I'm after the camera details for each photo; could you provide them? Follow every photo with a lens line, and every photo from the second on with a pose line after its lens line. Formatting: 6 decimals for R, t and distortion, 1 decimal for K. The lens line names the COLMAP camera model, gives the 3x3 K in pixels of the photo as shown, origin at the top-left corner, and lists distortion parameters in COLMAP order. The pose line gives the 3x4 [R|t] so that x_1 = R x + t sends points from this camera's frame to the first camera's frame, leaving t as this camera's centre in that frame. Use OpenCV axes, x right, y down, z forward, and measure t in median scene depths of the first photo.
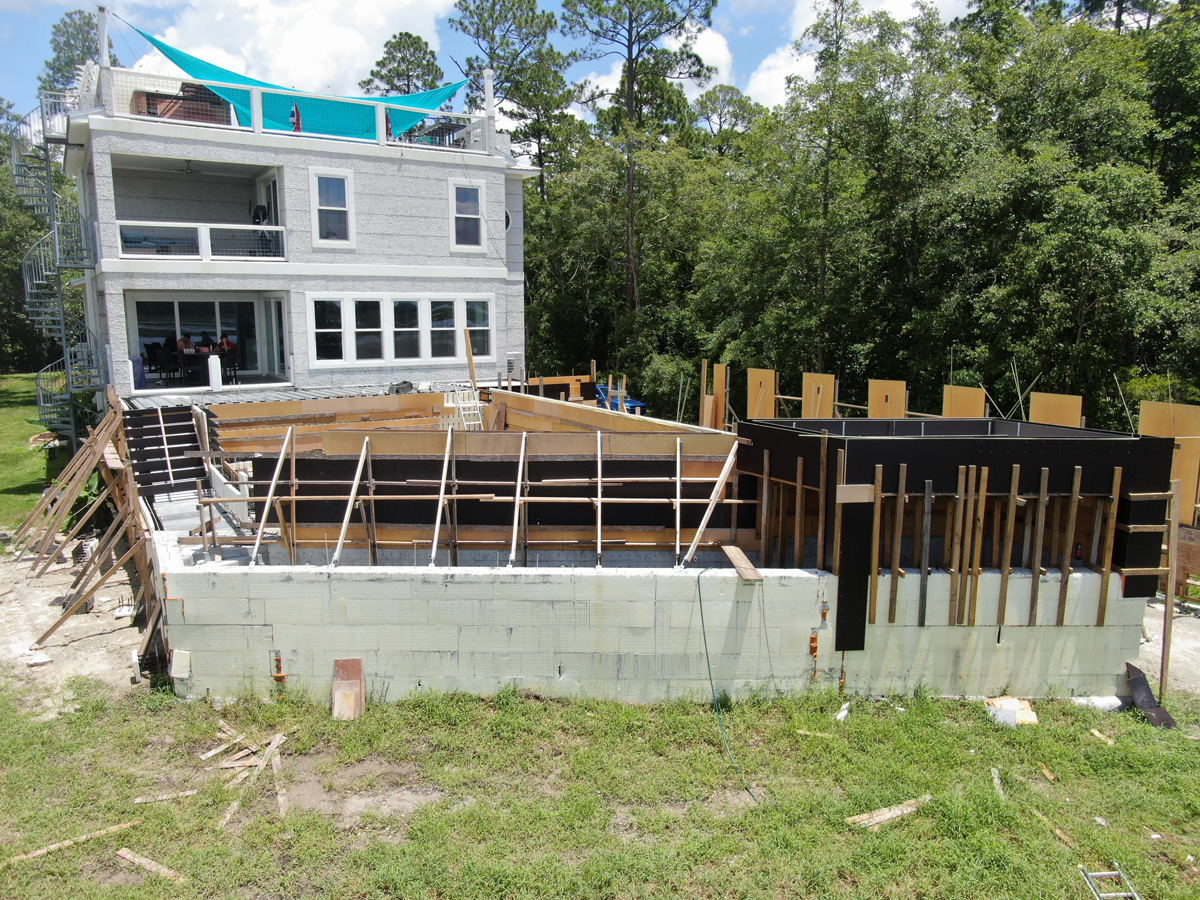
lens RADIAL K [[844.5, 0, 600.0], [0, 844.5, 450.0], [0, 0, 1]] dist [-0.027214, 0.000931]
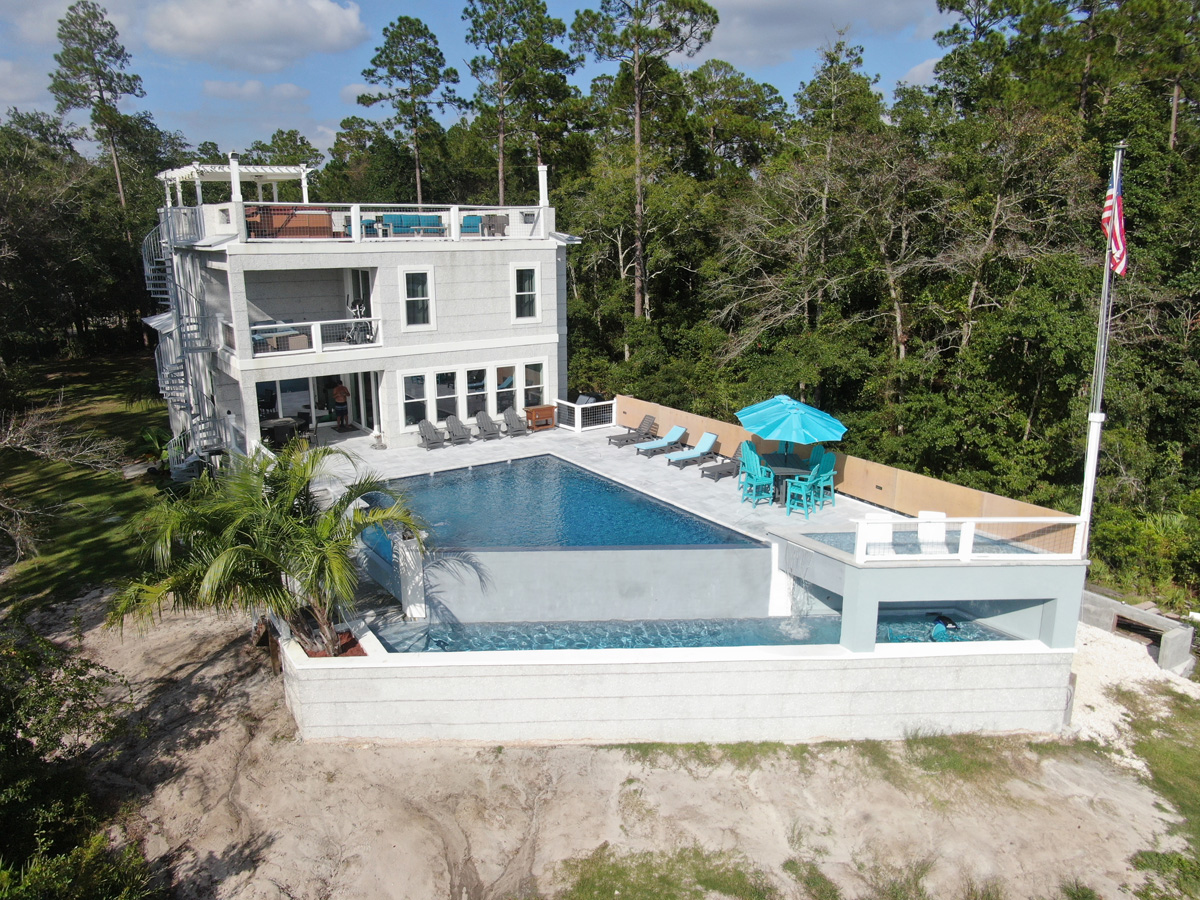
lens RADIAL K [[861.5, 0, 618.2], [0, 861.5, 451.9], [0, 0, 1]] dist [-0.031289, -0.000589]
pose [[0.998827, -0.016047, 0.045693, -0.093926], [0.012207, 0.996464, 0.083124, -0.169821], [-0.046865, -0.082468, 0.995491, -0.231942]]
